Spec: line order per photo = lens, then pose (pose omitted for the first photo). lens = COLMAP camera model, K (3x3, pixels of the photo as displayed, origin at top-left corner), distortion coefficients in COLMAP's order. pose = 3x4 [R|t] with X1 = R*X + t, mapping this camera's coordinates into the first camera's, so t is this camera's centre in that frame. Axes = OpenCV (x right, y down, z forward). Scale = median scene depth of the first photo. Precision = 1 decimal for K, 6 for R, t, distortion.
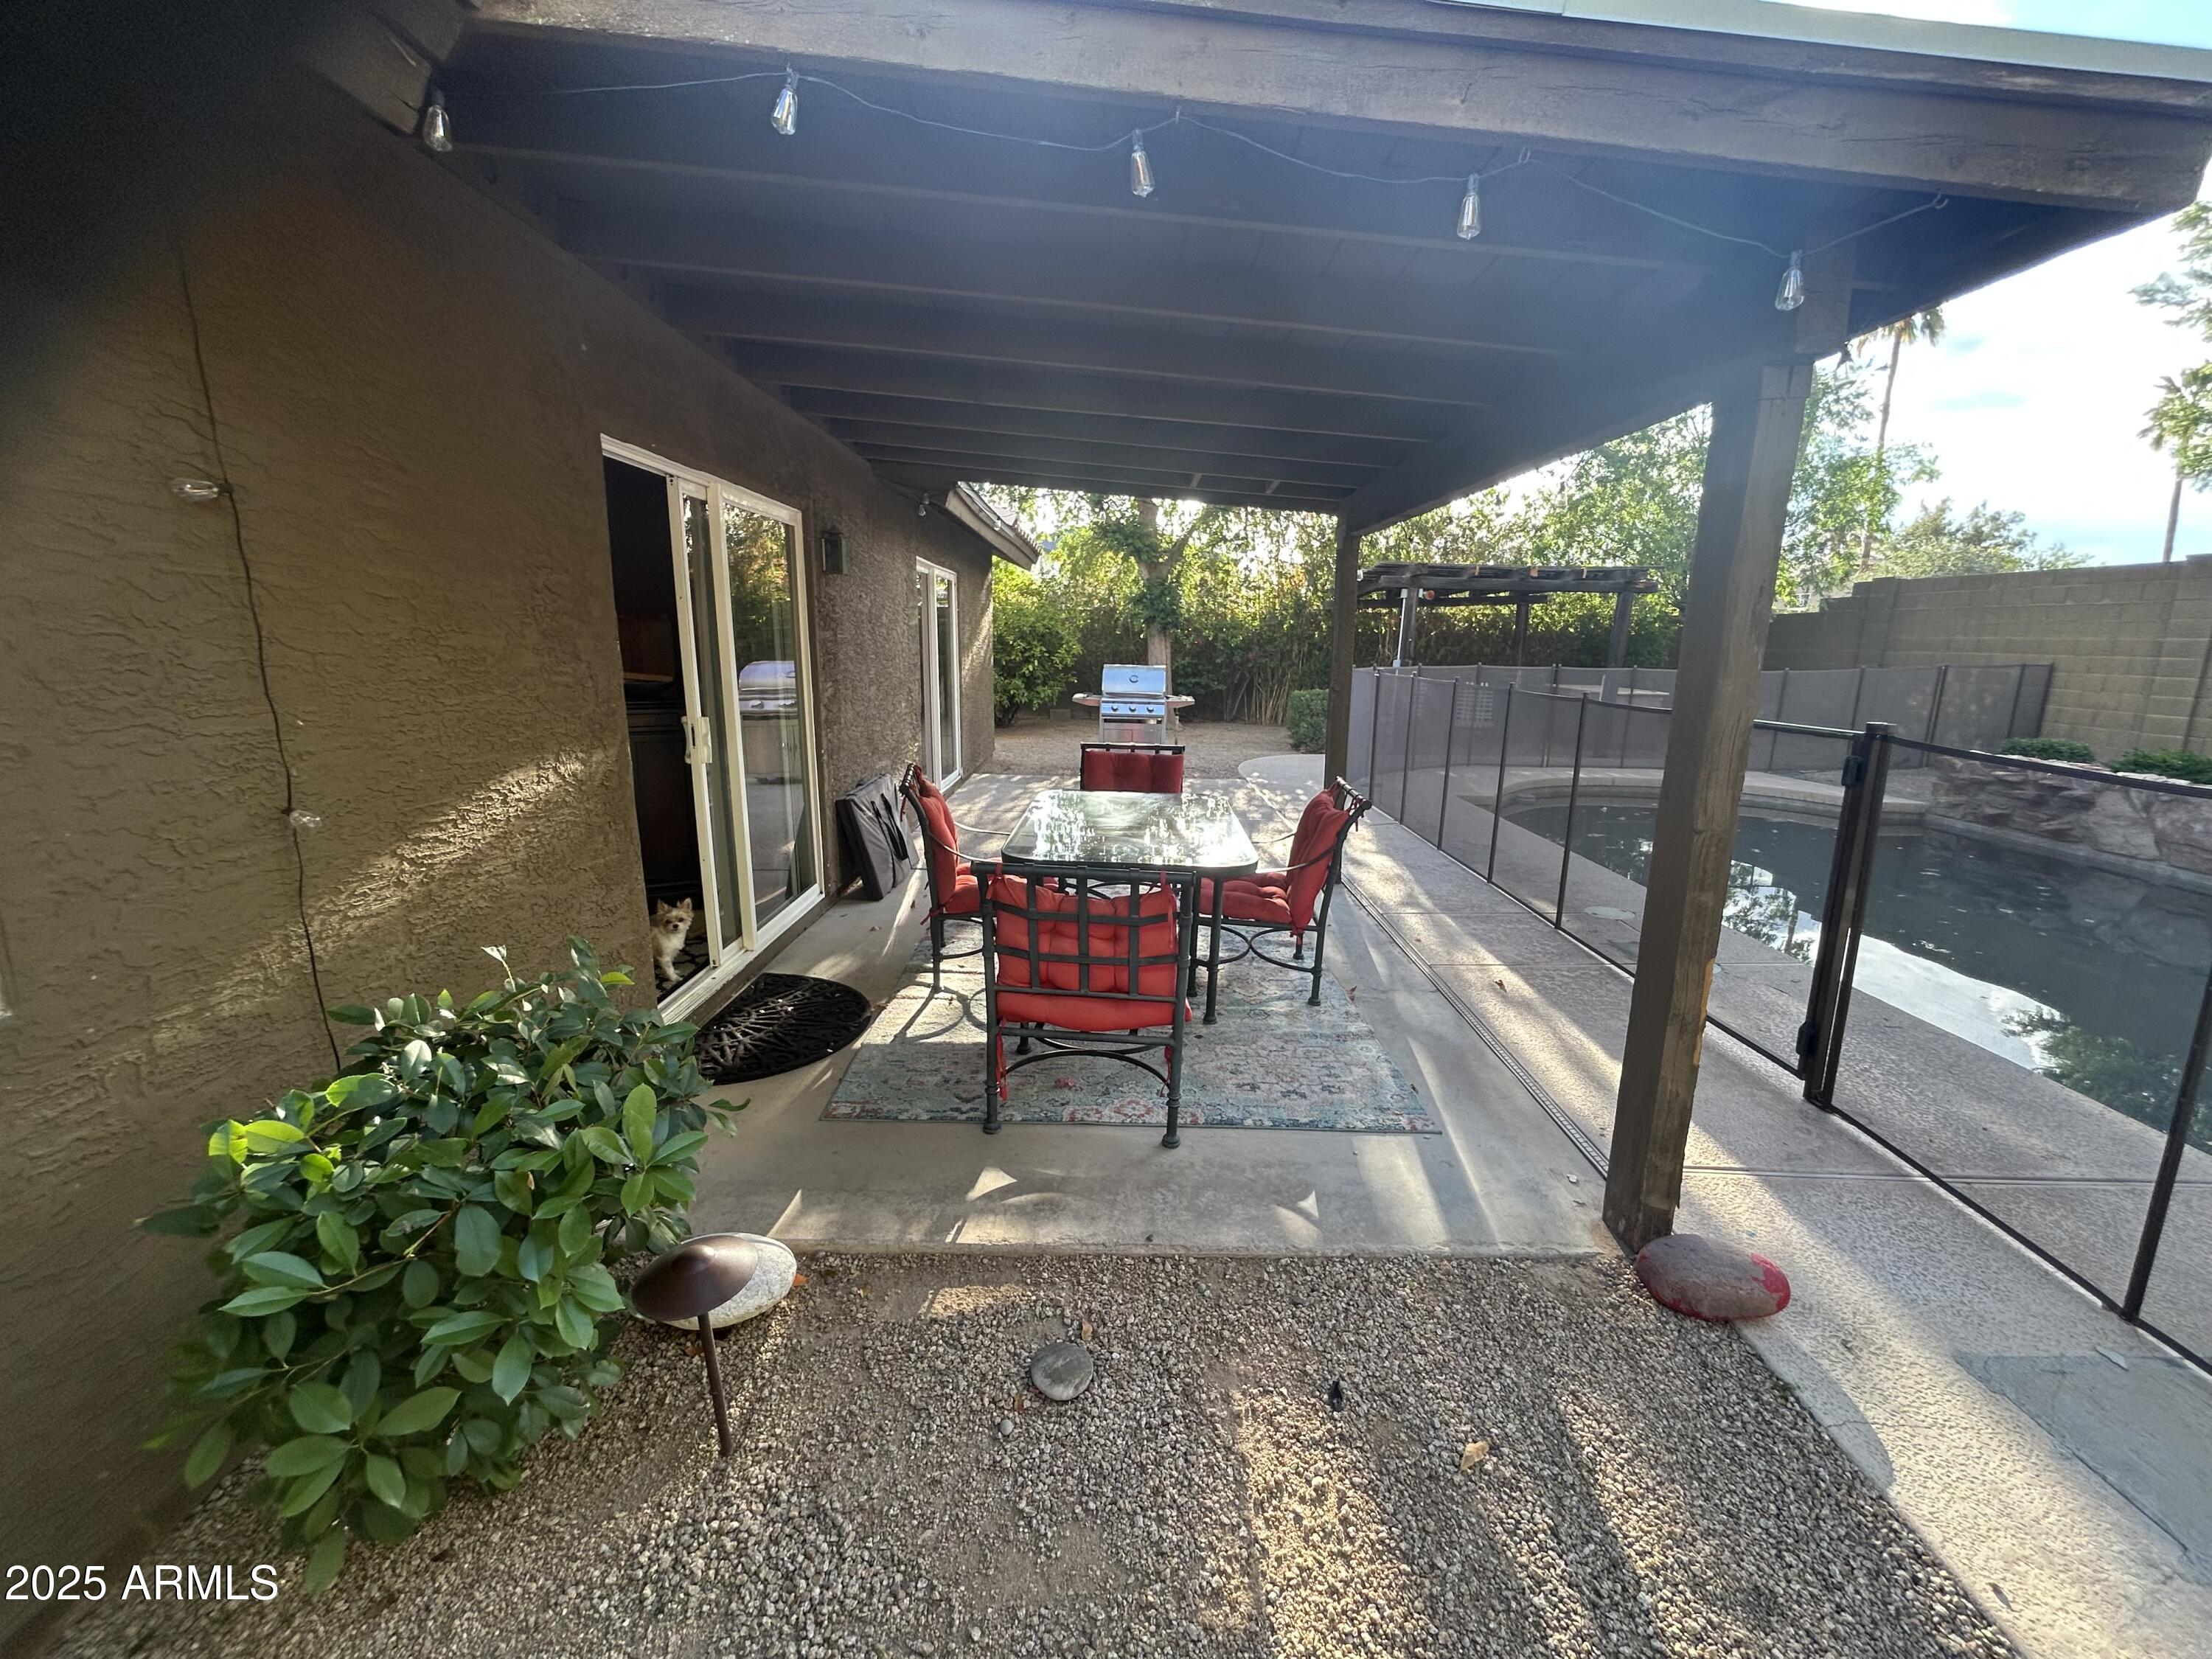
lens RADIAL K [[889.9, 0, 1106.0], [0, 889.9, 829.5], [0, 0, 1]] dist [-0.000001, -0.000262]
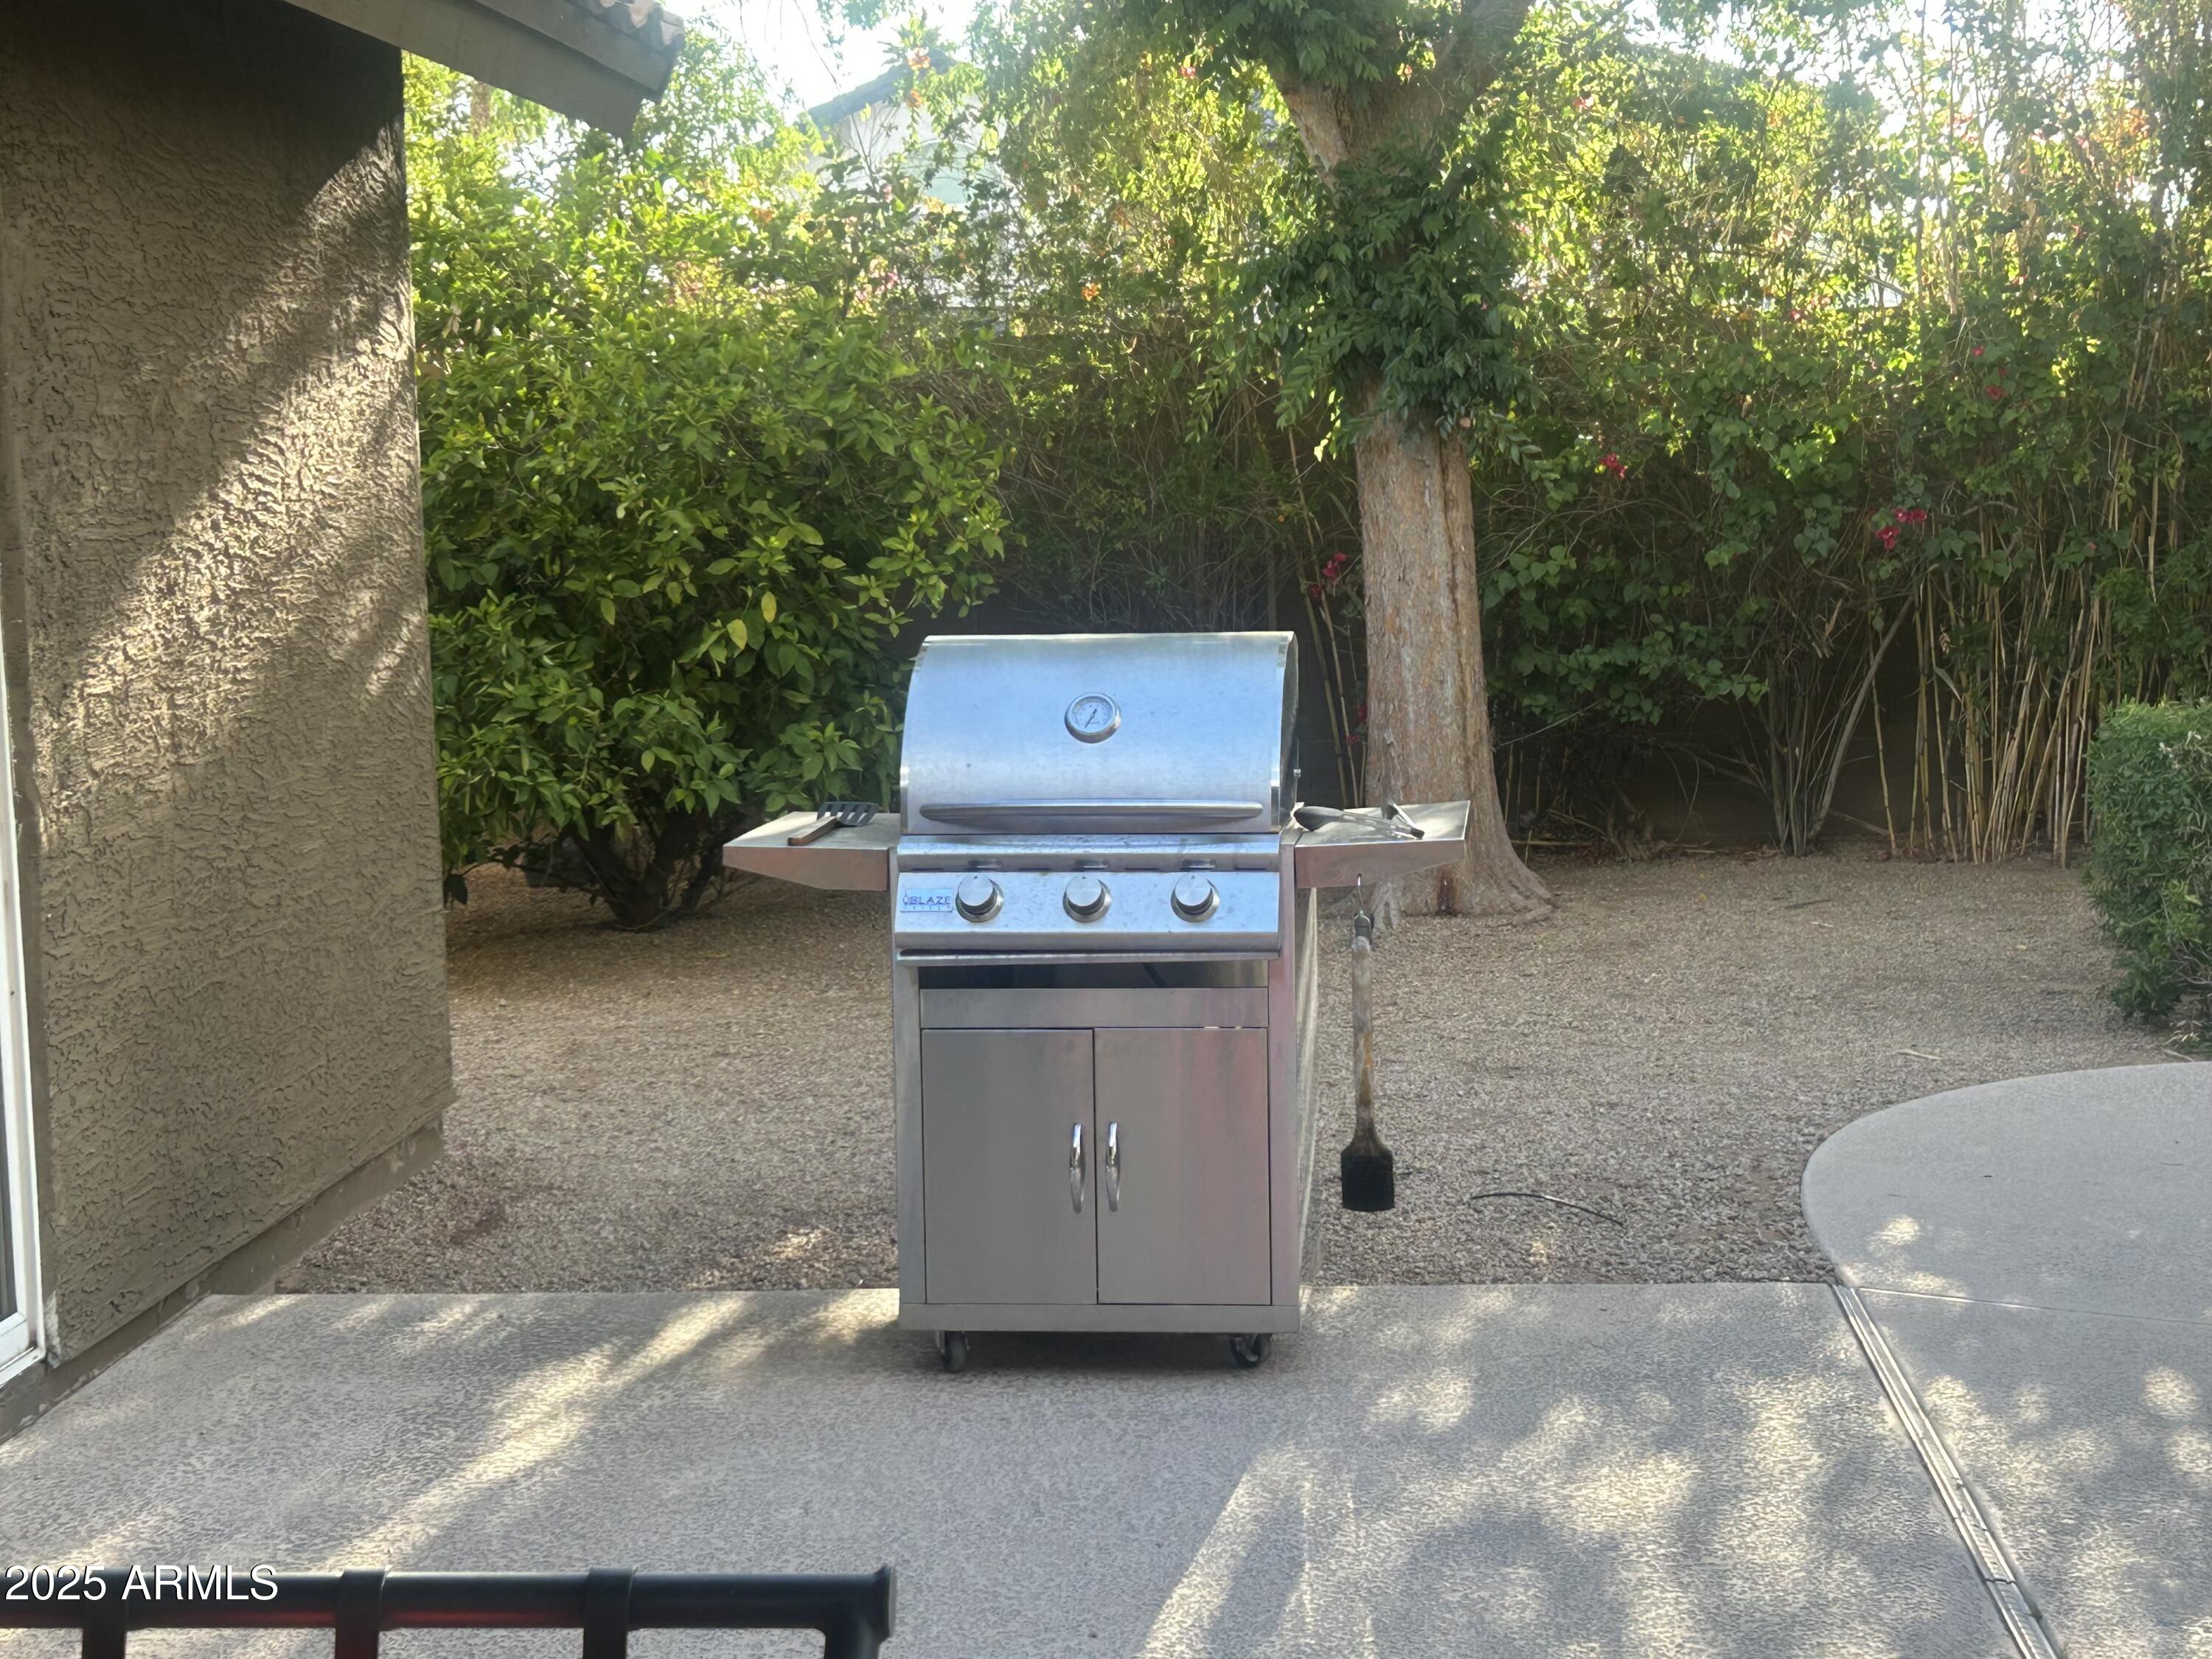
lens RADIAL K [[3575.5, 0, 1106.0], [0, 3575.5, 829.5], [0, 0, 1]] dist [0.035421, 0.049255]
pose [[0.996292, -0.034672, -0.078741, 0.169080], [0.025913, 0.993632, -0.109650, -0.152961], [0.082042, 0.107203, 0.990846, 0.698526]]
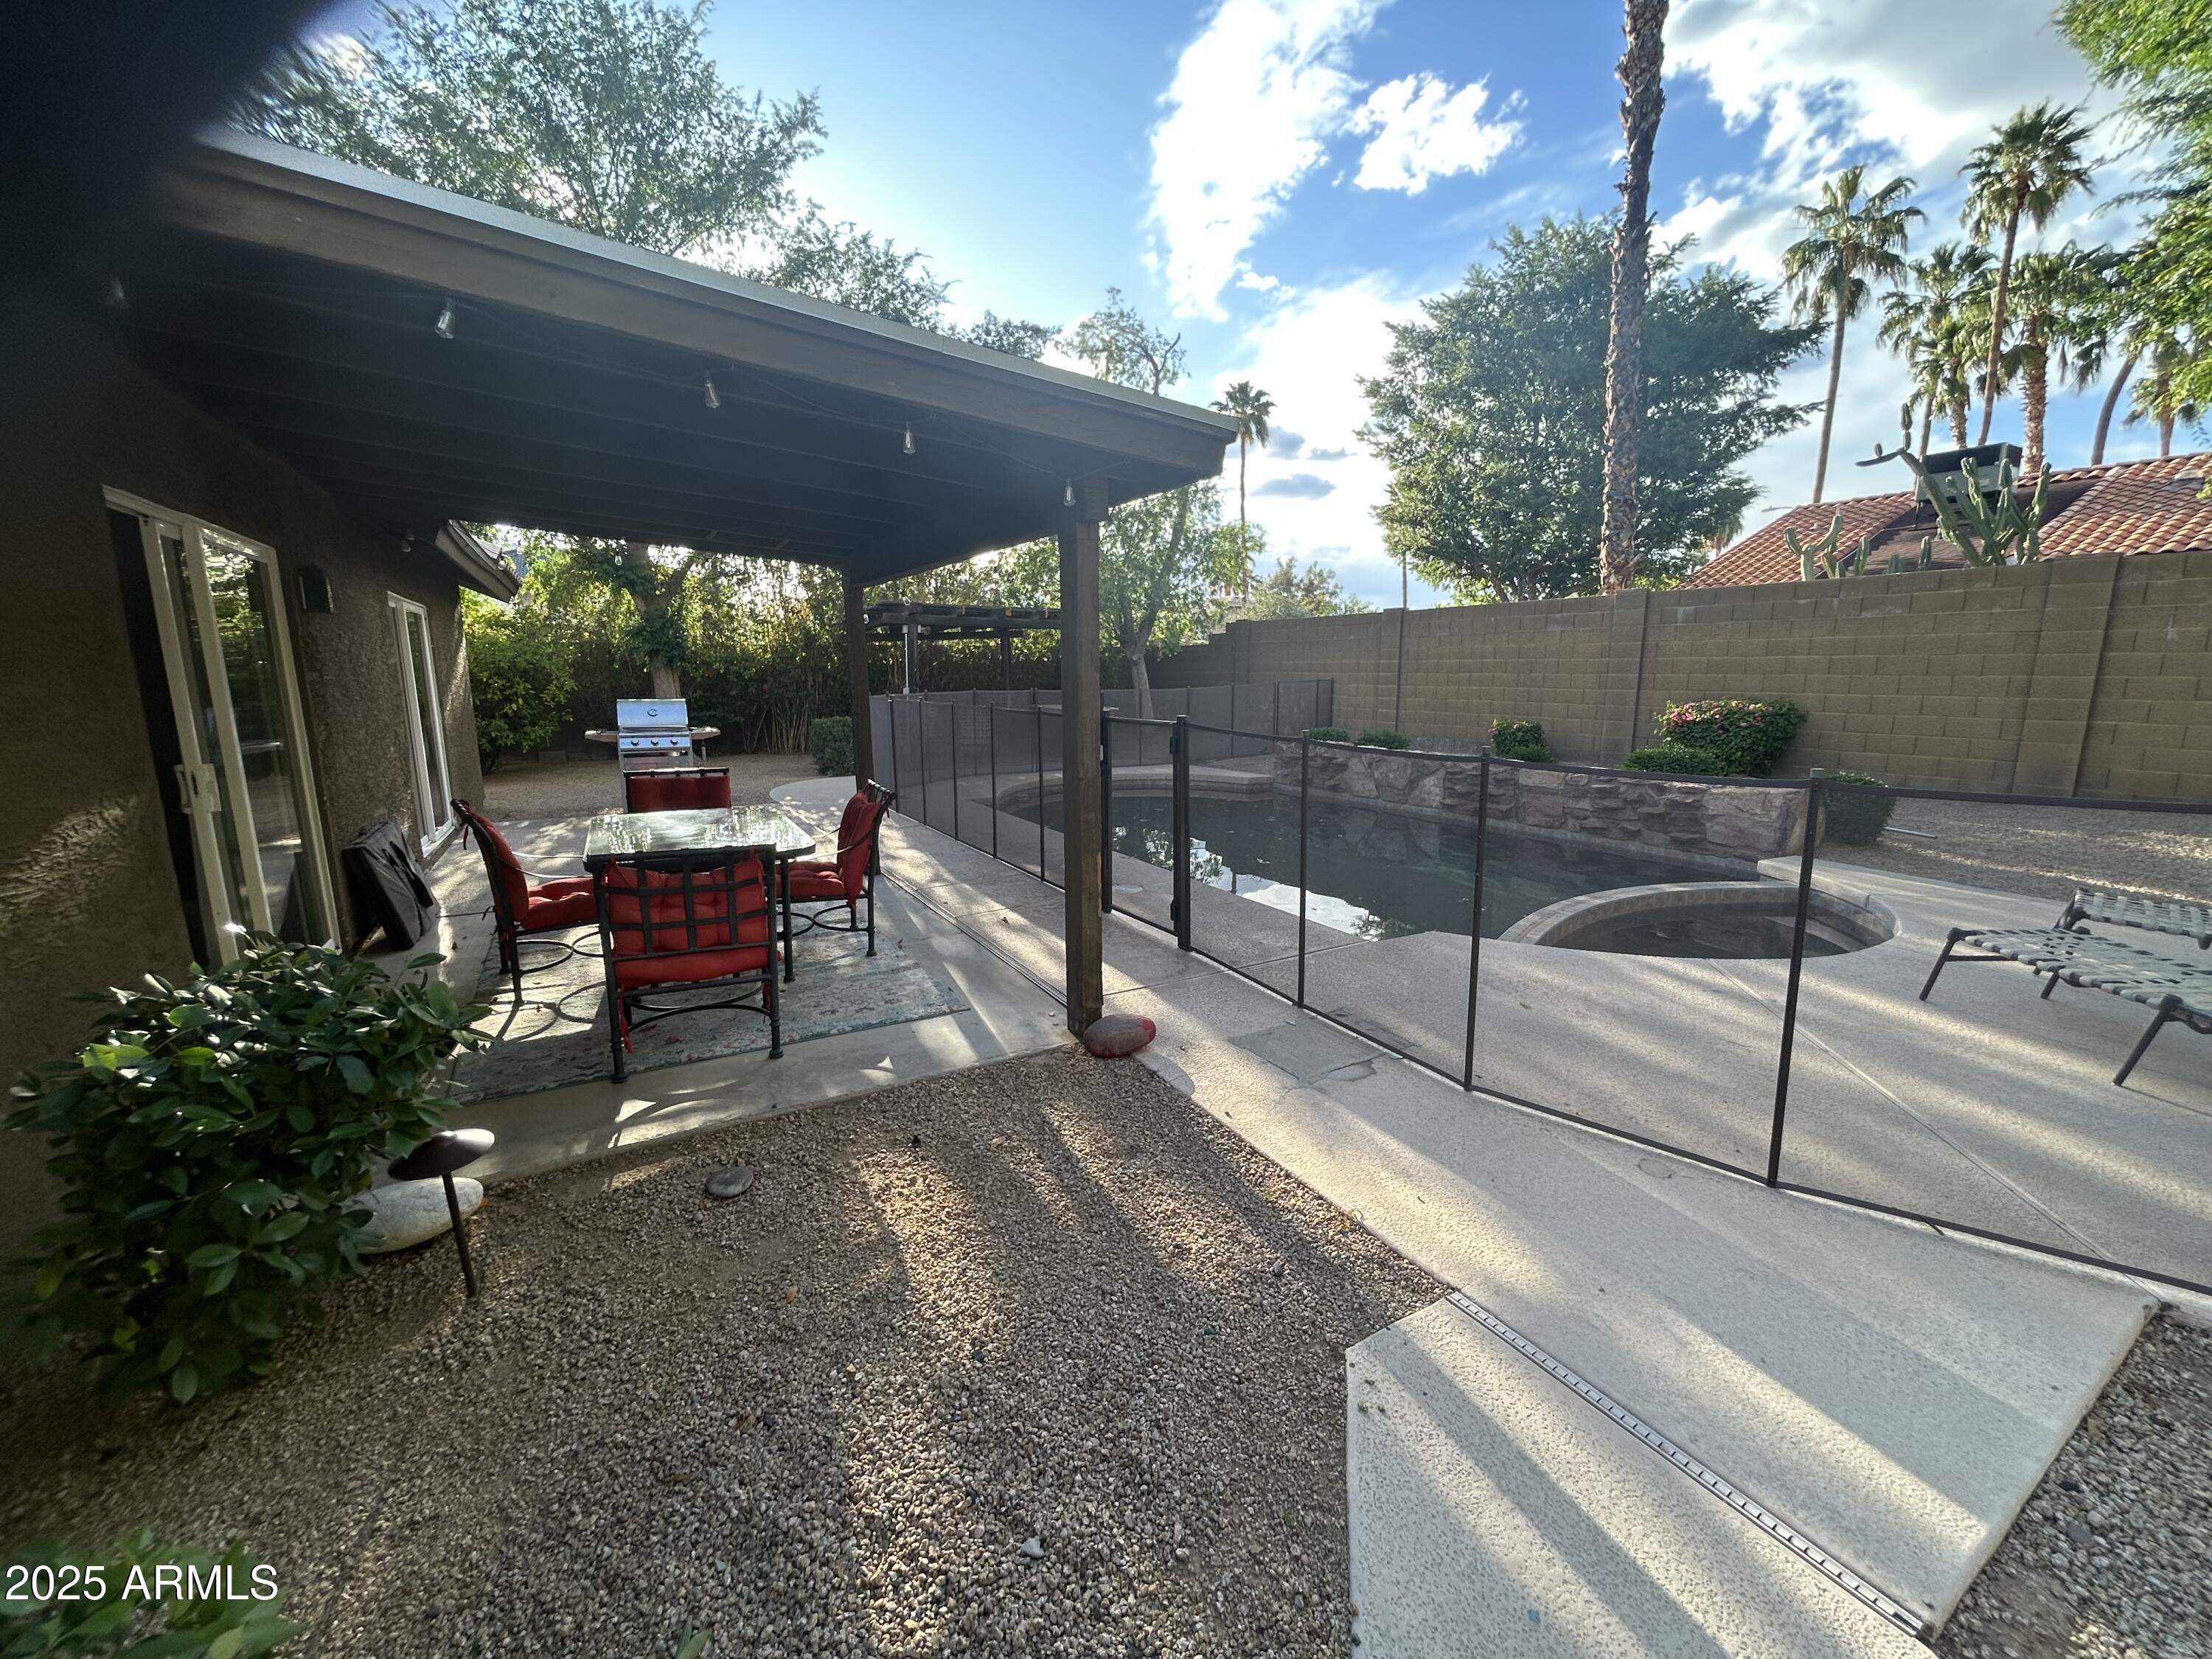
lens RADIAL K [[889.9, 0, 1106.0], [0, 889.9, 829.5], [0, 0, 1]] dist [-0.000001, -0.000262]
pose [[0.863947, -0.104897, 0.492536, -0.070117], [0.120699, 0.992689, -0.000298, 0.047147], [-0.488904, 0.059706, 0.870292, -0.236299]]
